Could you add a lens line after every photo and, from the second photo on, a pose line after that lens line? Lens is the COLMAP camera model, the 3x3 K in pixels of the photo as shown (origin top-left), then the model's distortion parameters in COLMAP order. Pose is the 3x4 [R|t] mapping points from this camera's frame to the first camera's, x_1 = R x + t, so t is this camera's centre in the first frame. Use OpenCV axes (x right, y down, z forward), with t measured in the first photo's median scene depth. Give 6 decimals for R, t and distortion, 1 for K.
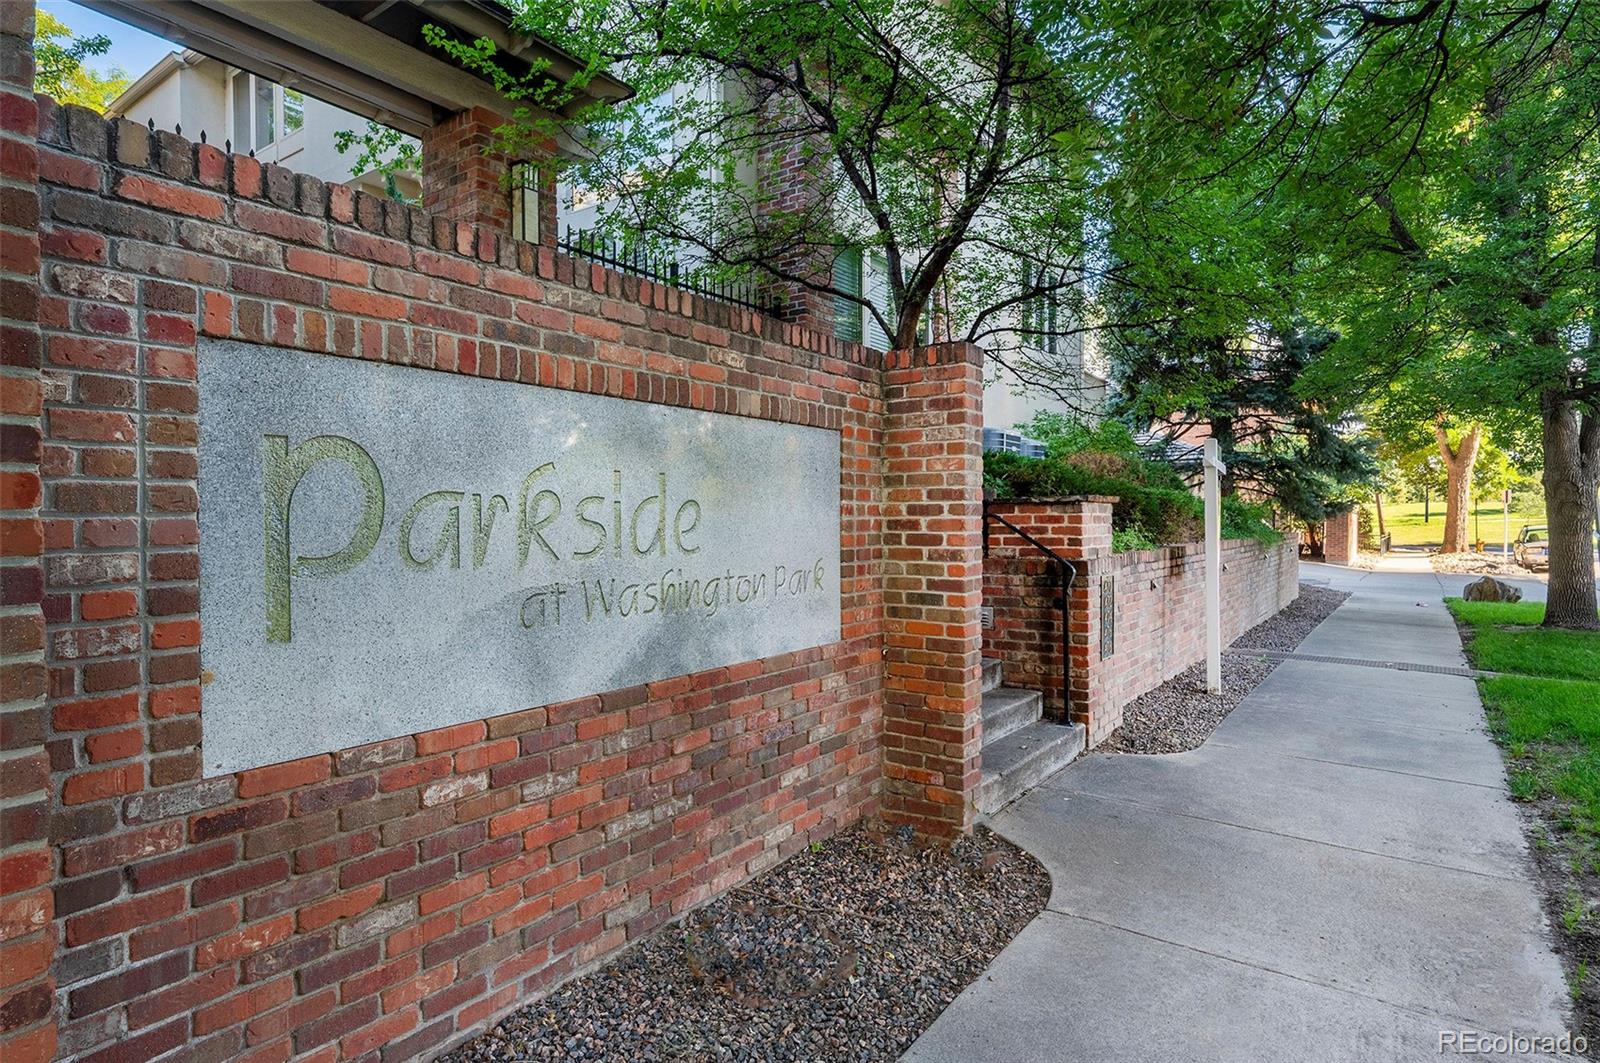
lens RADIAL K [[860.1, 0, 799.0], [0, 860.1, 527.5], [0, 0, 1]] dist [0.000650, -0.000421]
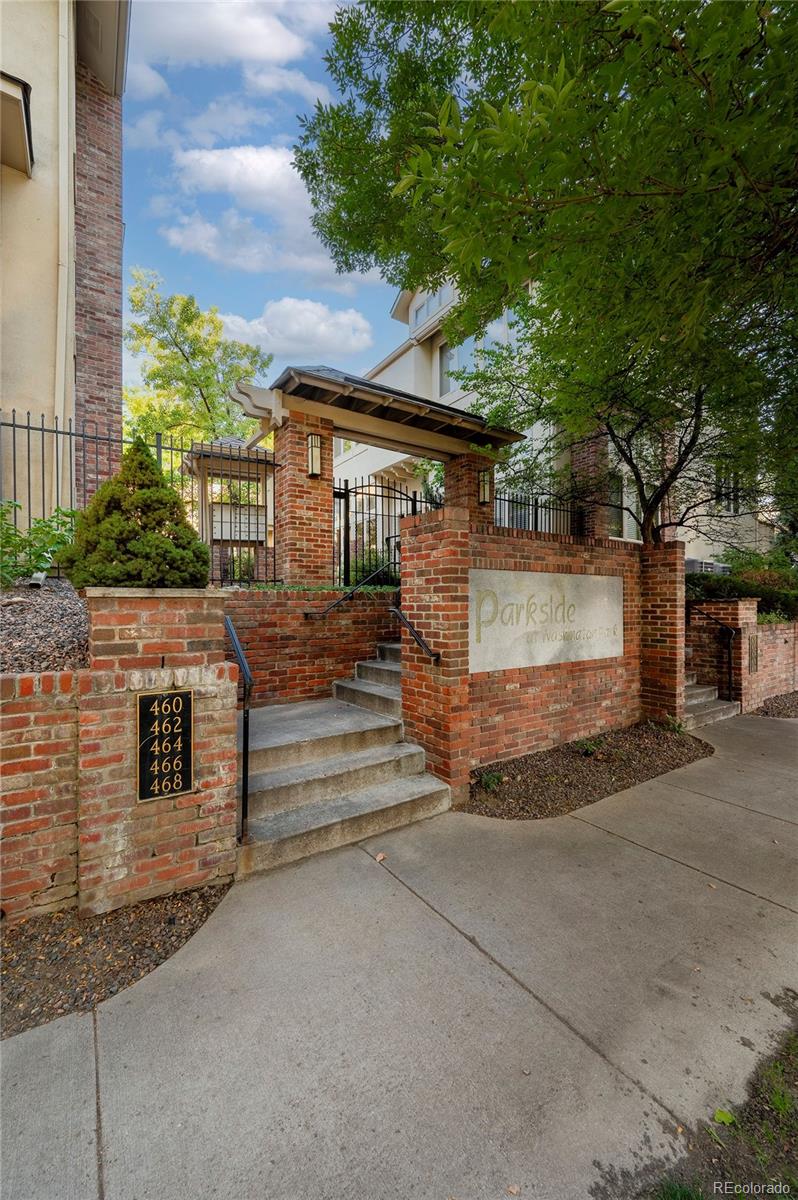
lens RADIAL K [[473.7, 0, 397.5], [0, 473.7, 605.1], [0, 0, 1]] dist [-0.002062, -0.000025]
pose [[0.938926, 0.000049, -0.344118, -0.099641], [-0.002617, 0.999972, -0.006998, -0.011398], [0.344108, 0.007471, 0.938900, -0.590261]]
